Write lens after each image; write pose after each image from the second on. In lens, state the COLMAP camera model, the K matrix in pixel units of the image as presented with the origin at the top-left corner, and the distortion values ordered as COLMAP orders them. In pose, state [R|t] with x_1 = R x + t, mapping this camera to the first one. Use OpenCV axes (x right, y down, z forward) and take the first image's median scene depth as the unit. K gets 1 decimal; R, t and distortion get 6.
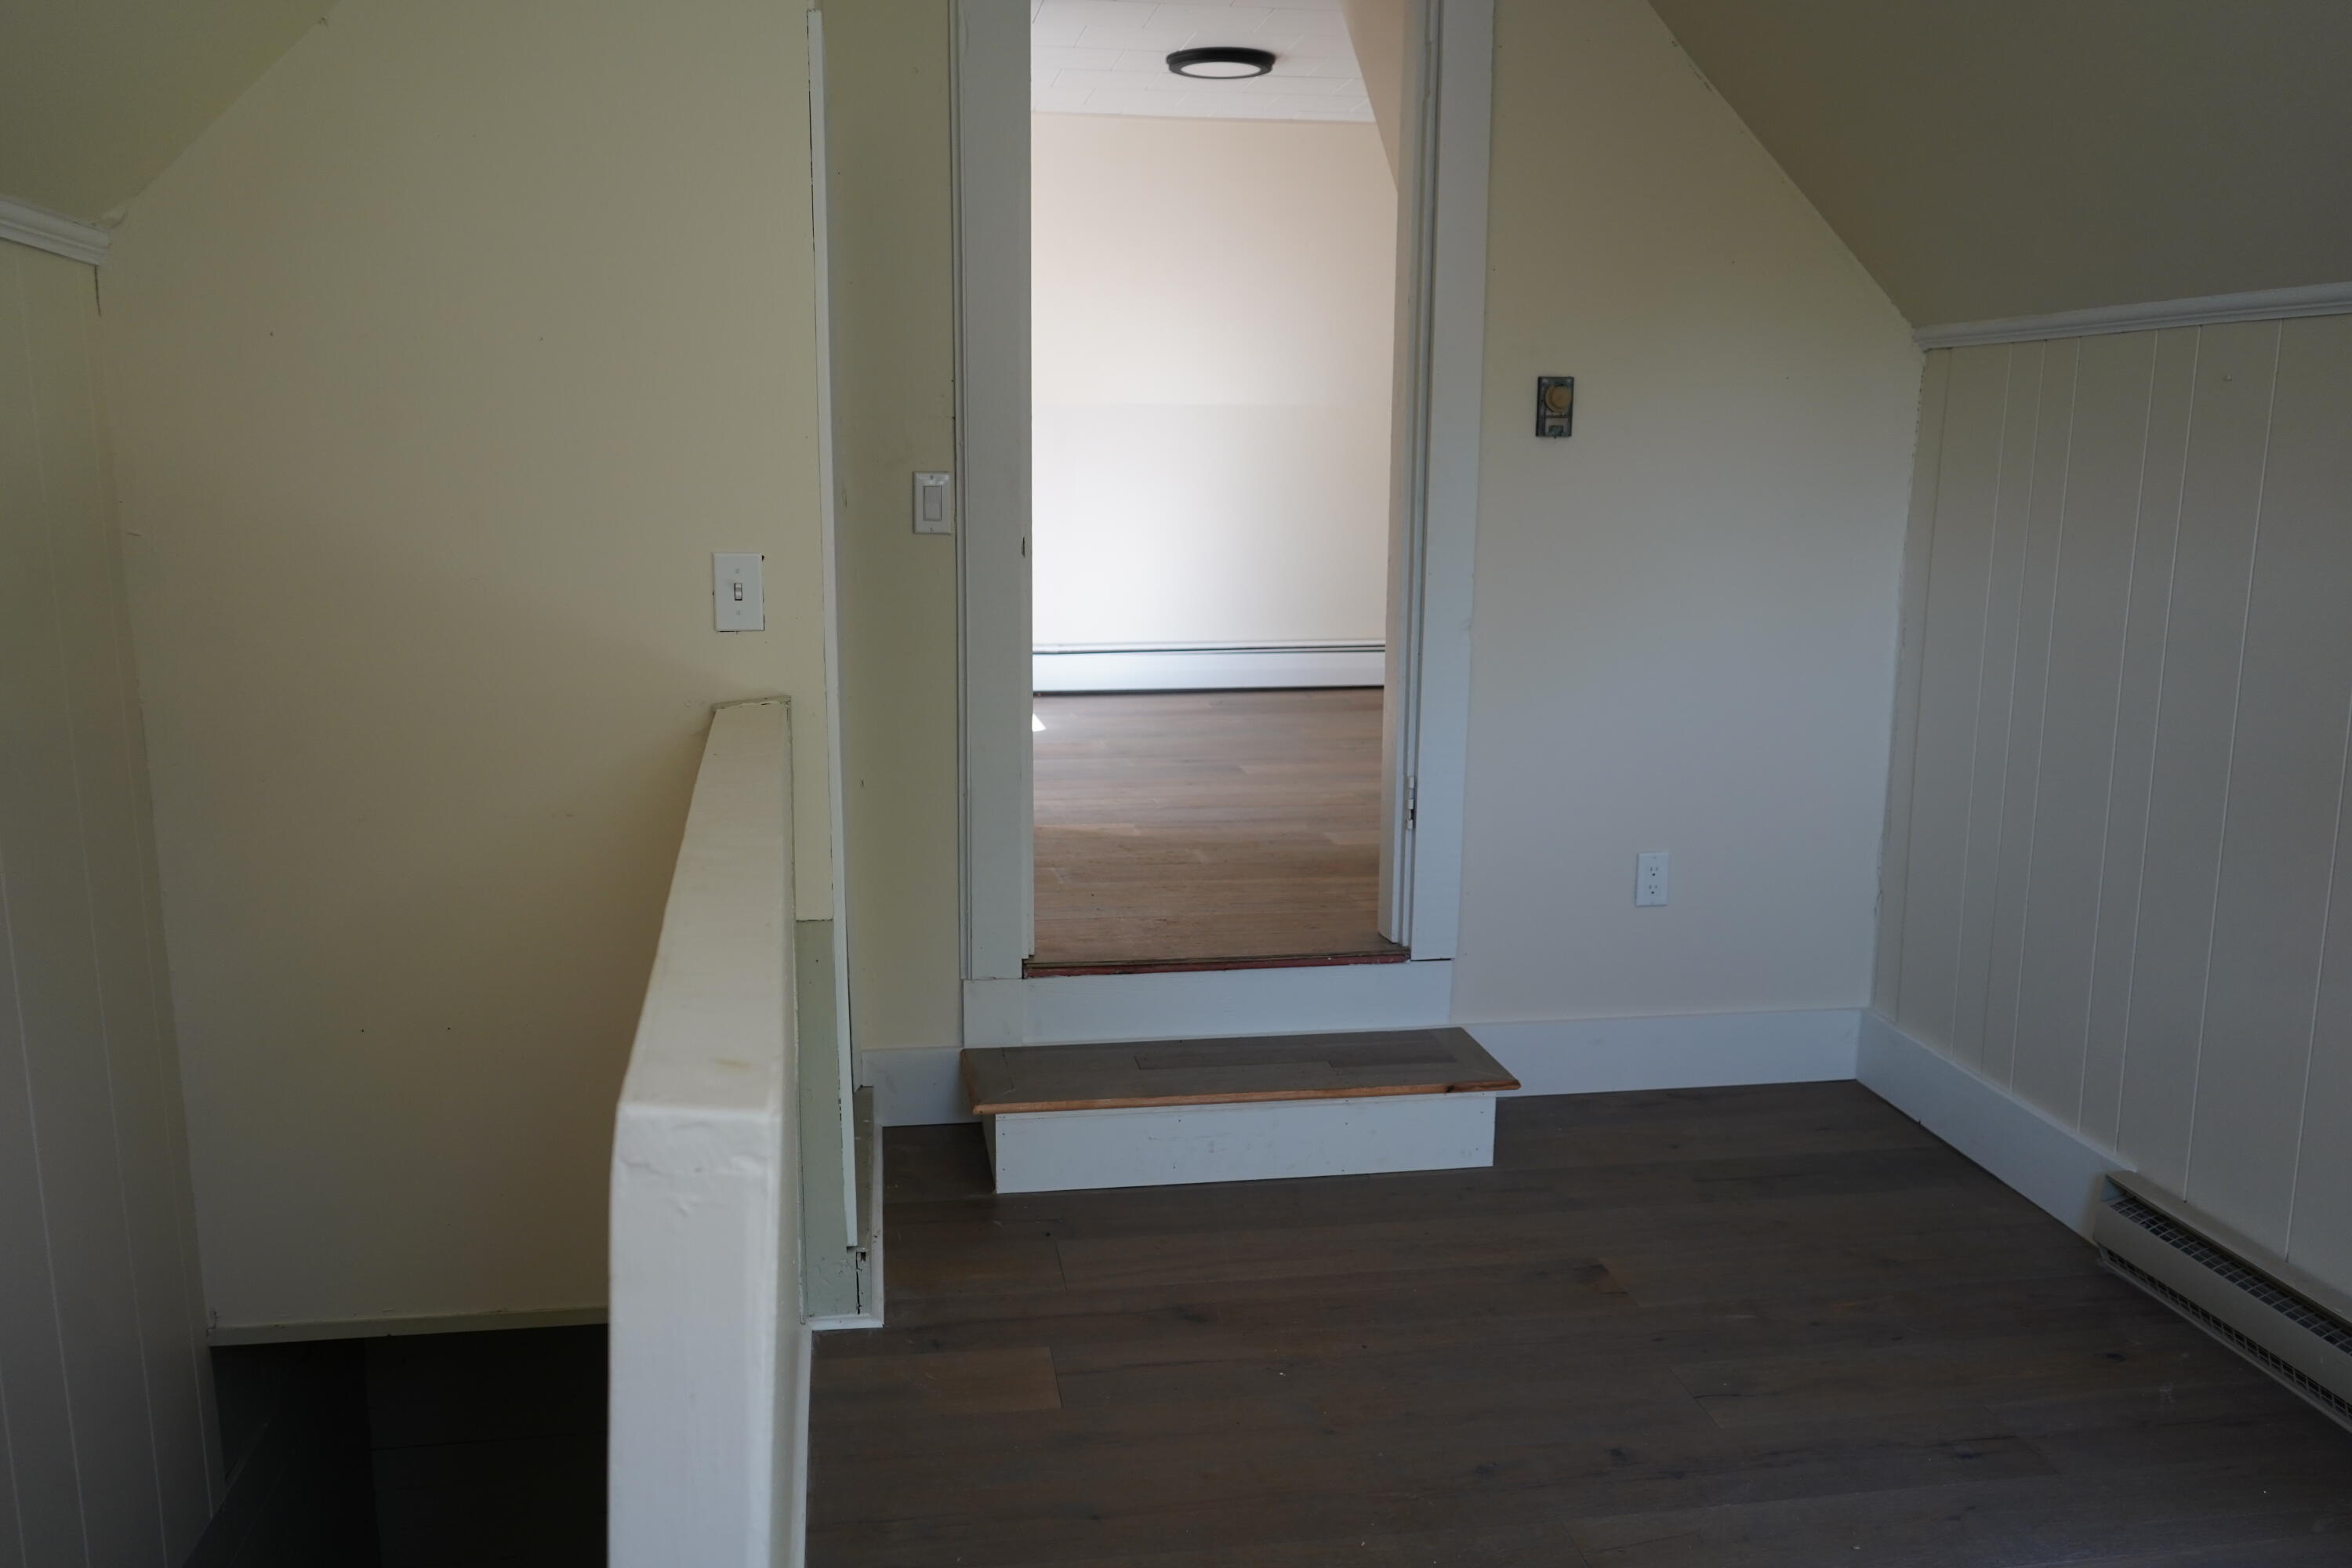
lens RADIAL K [[1896.2, 0, 1163.4], [0, 1896.2, 773.9], [0, 0, 1]] dist [-0.011990, 0.070071]
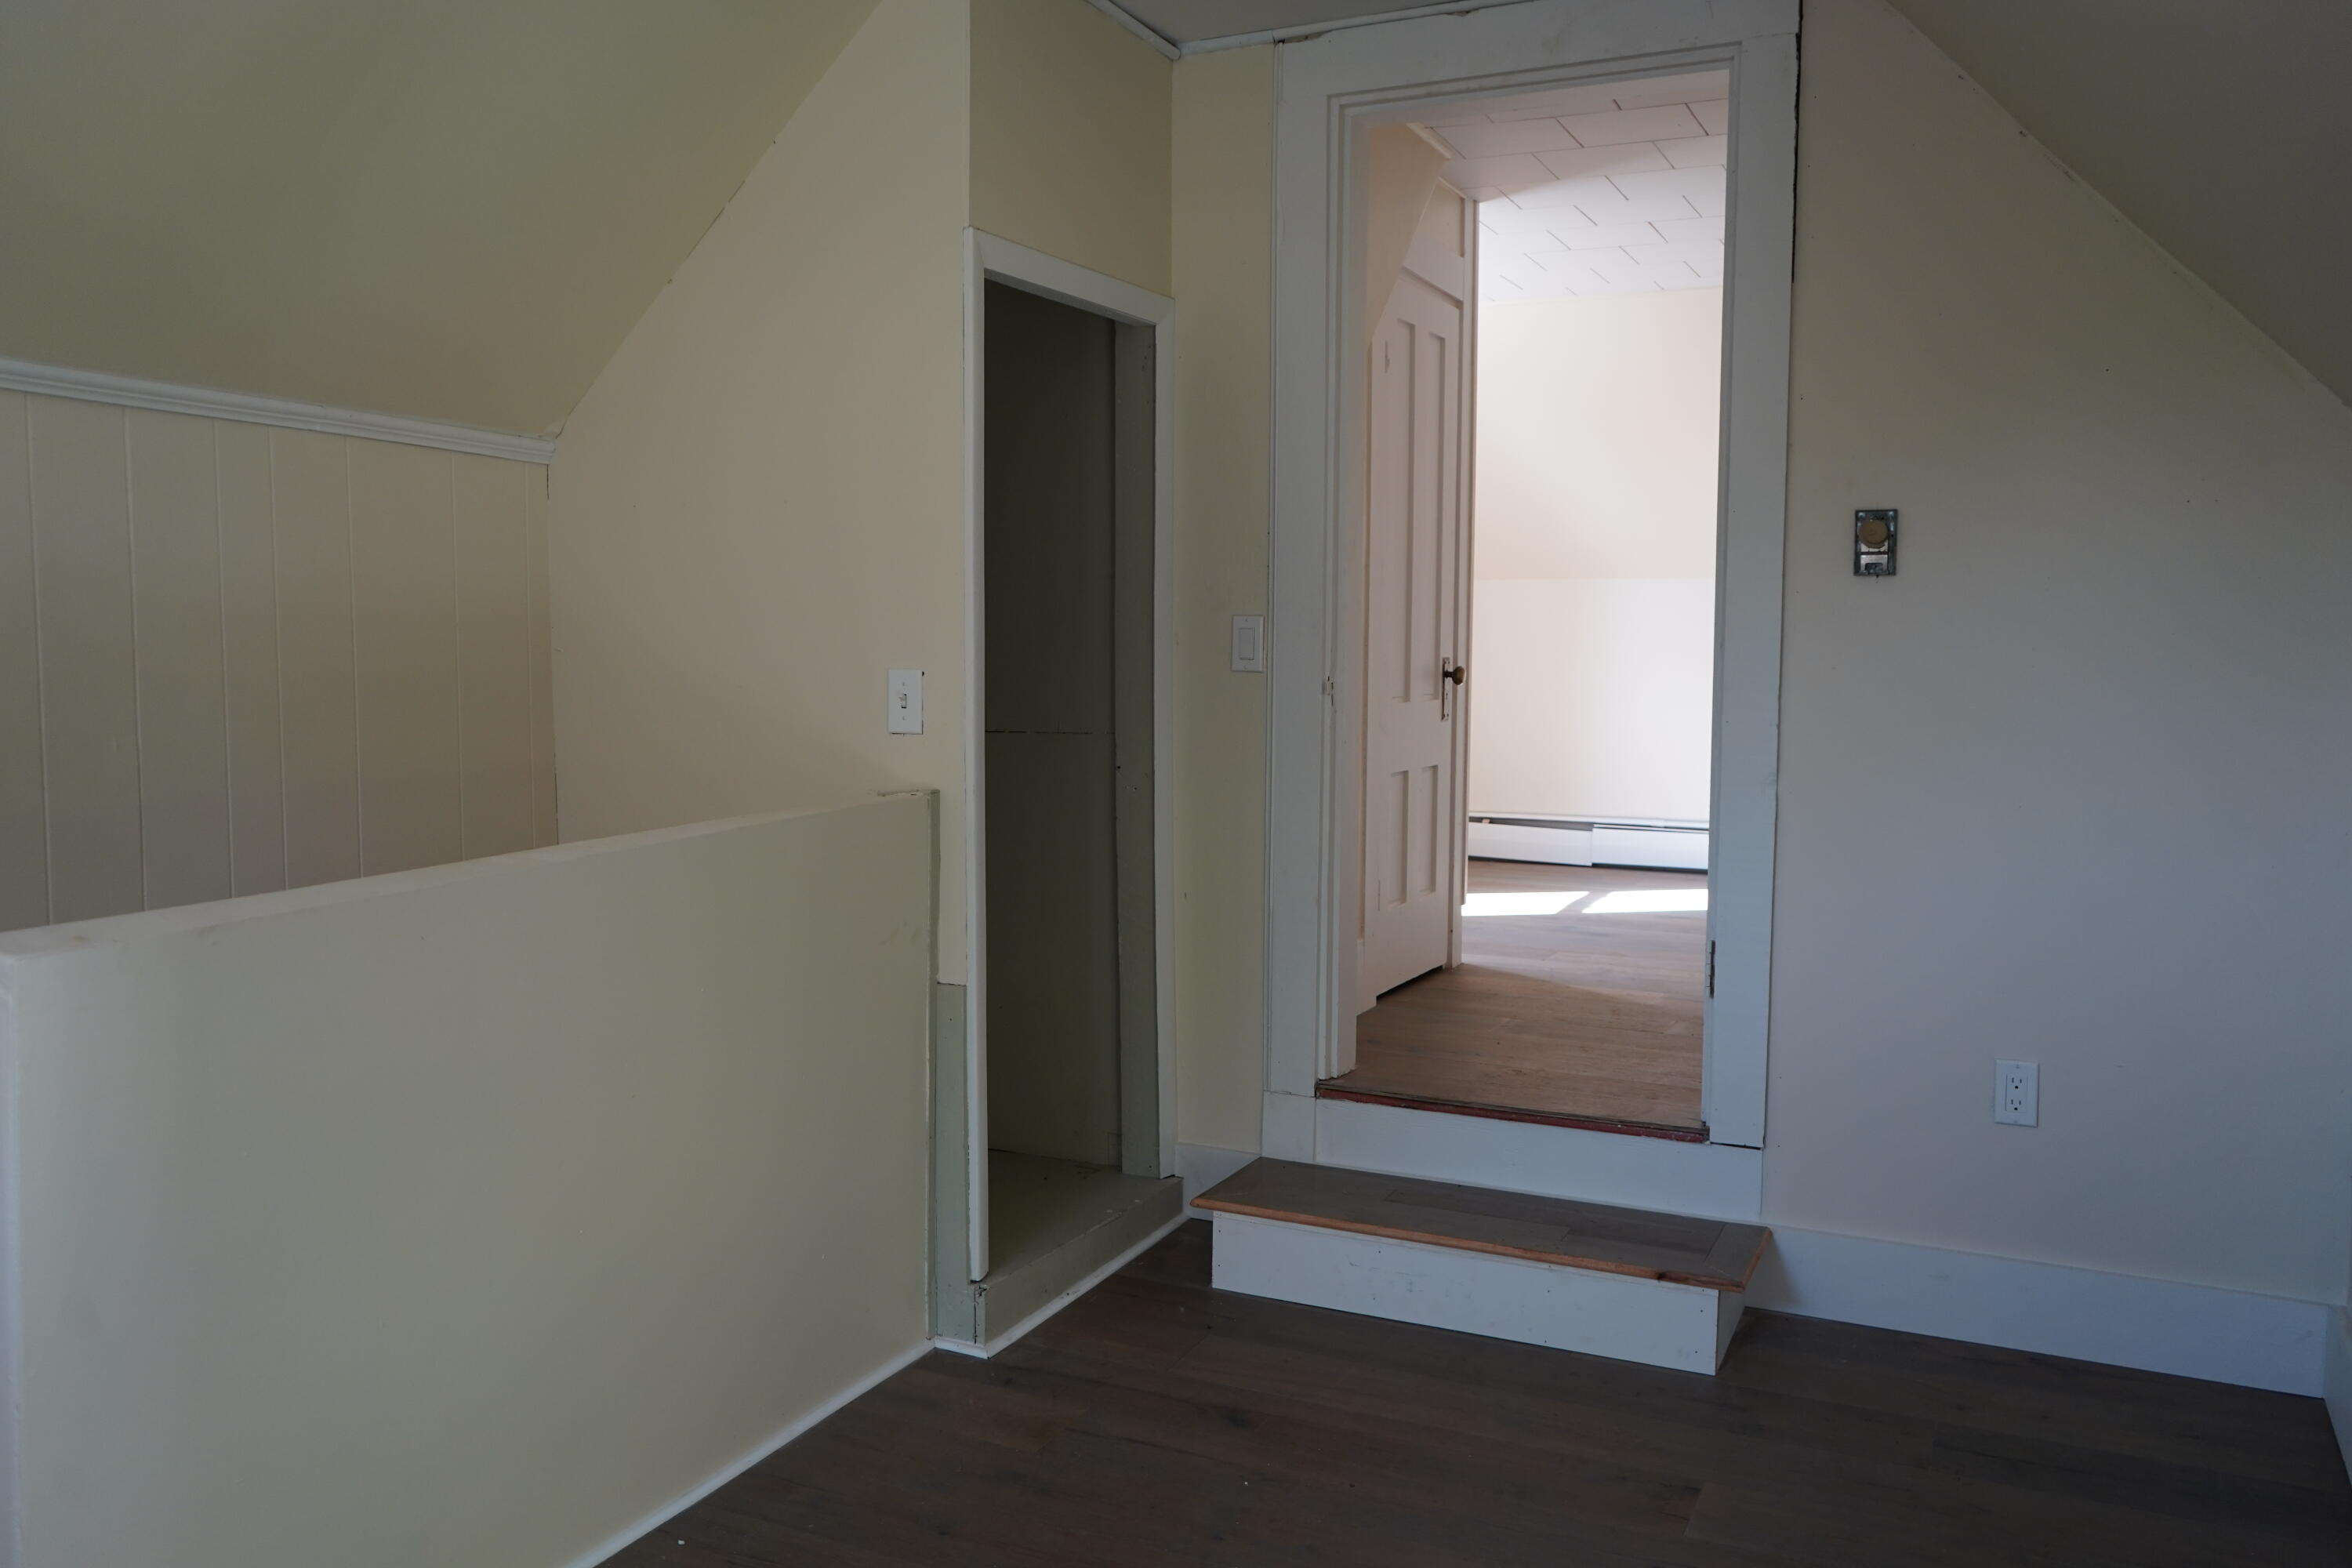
lens RADIAL K [[1896.2, 0, 1163.4], [0, 1896.2, 773.9], [0, 0, 1]] dist [-0.011990, 0.070071]
pose [[0.816140, 0.041148, -0.576387, 0.472182], [-0.101675, 0.992125, -0.073140, 0.016902], [0.568839, 0.118297, 0.813897, 0.088823]]
